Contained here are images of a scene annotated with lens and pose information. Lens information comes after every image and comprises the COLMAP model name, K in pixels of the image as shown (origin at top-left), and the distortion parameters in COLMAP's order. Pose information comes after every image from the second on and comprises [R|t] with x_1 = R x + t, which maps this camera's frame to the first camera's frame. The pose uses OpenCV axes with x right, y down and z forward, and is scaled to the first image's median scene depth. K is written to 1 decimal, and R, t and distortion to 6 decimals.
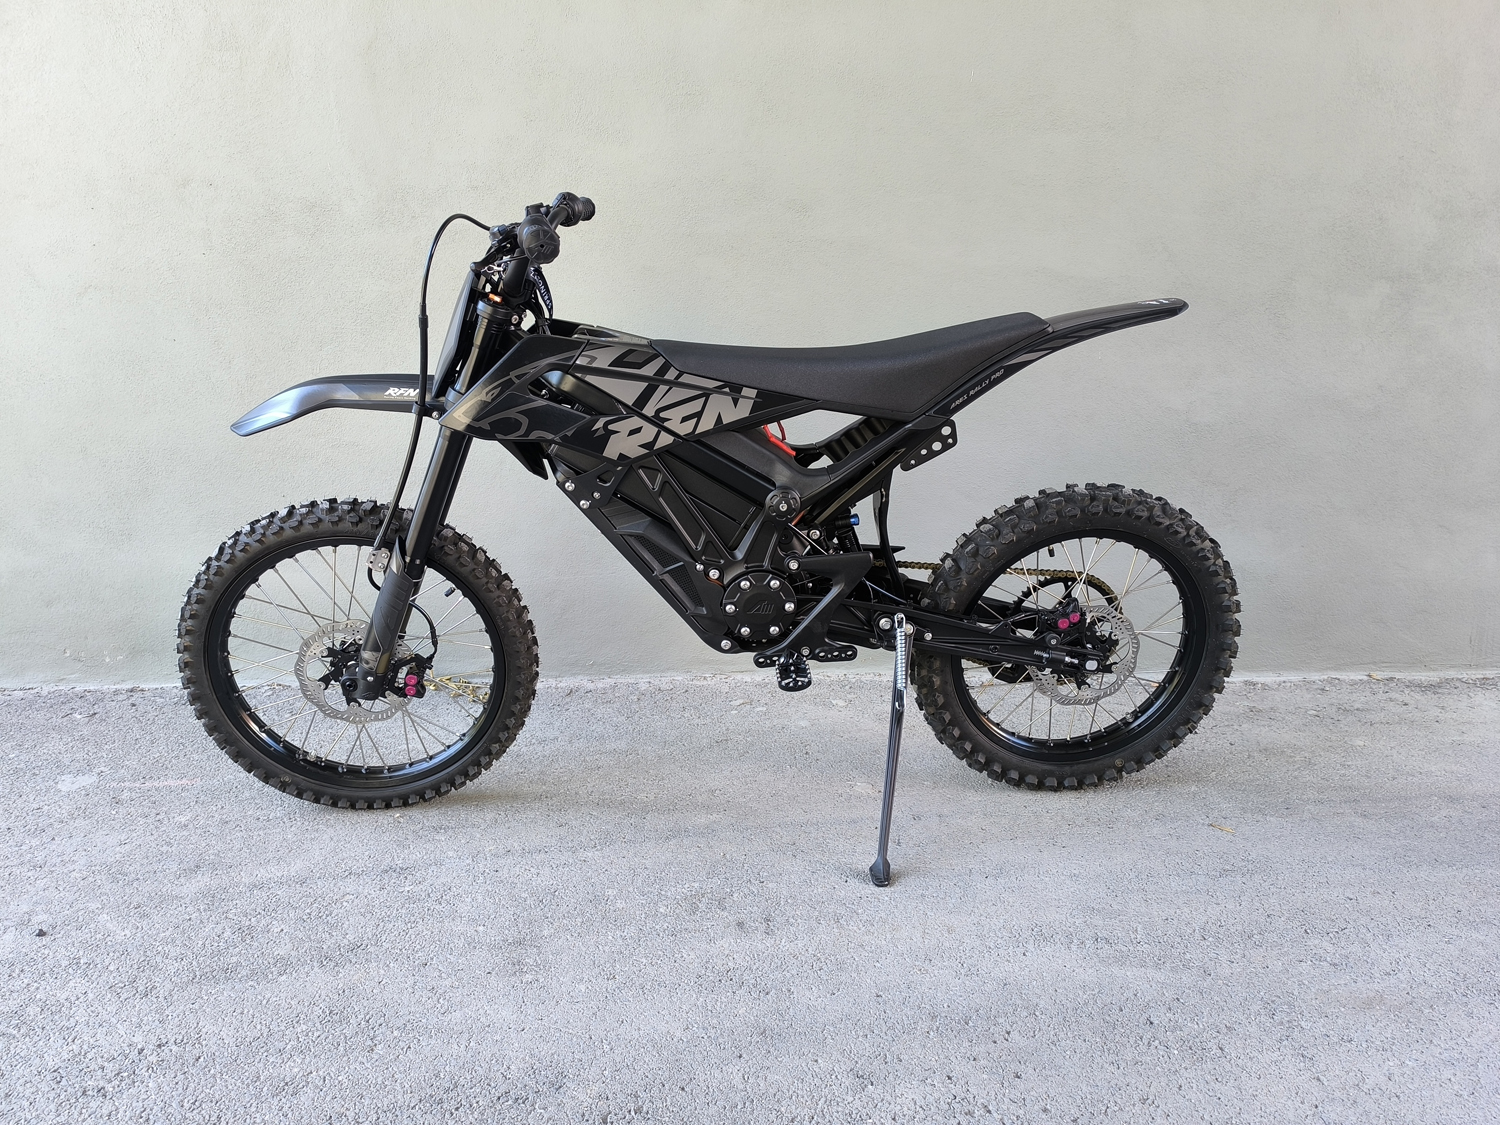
lens RADIAL K [[1037.5, 0, 760.3], [0, 1037.5, 548.9], [0, 0, 1]] dist [0.030052, -0.038020]
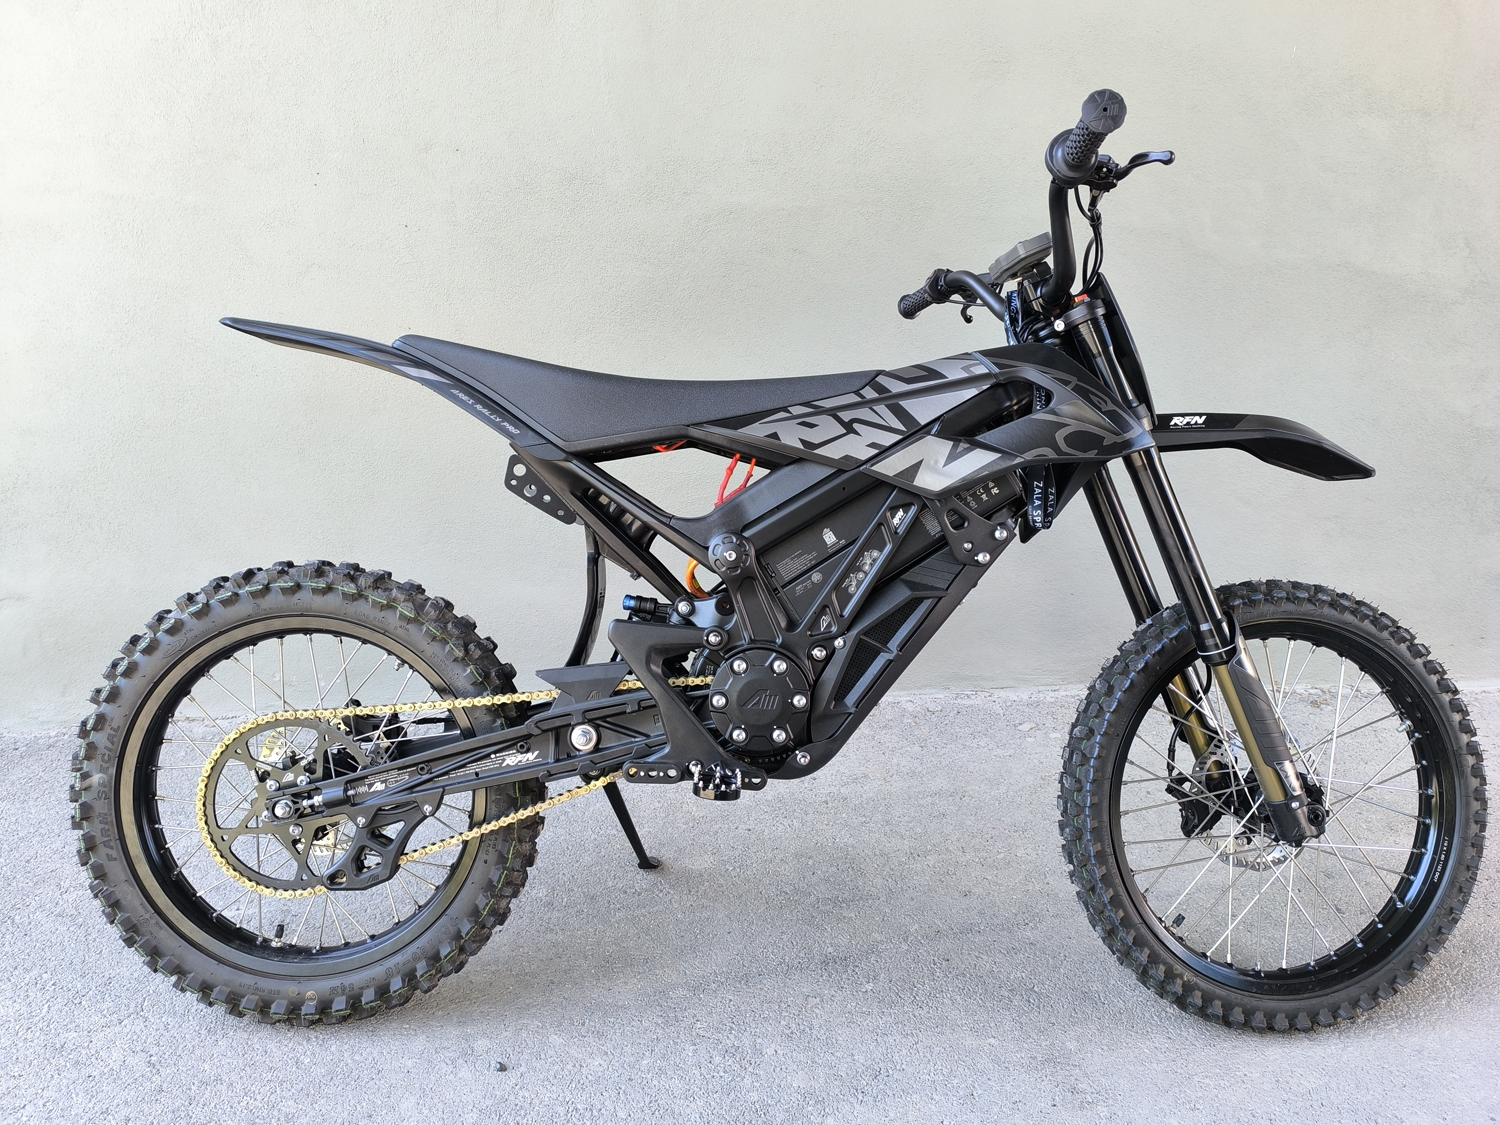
lens RADIAL K [[1037.5, 0, 760.3], [0, 1037.5, 548.9], [0, 0, 1]] dist [0.030052, -0.038020]
pose [[0.997079, -0.000321, 0.076374, -0.479531], [-0.004733, 0.997809, 0.065986, -0.106272], [-0.076228, -0.066154, 0.994893, 0.131173]]
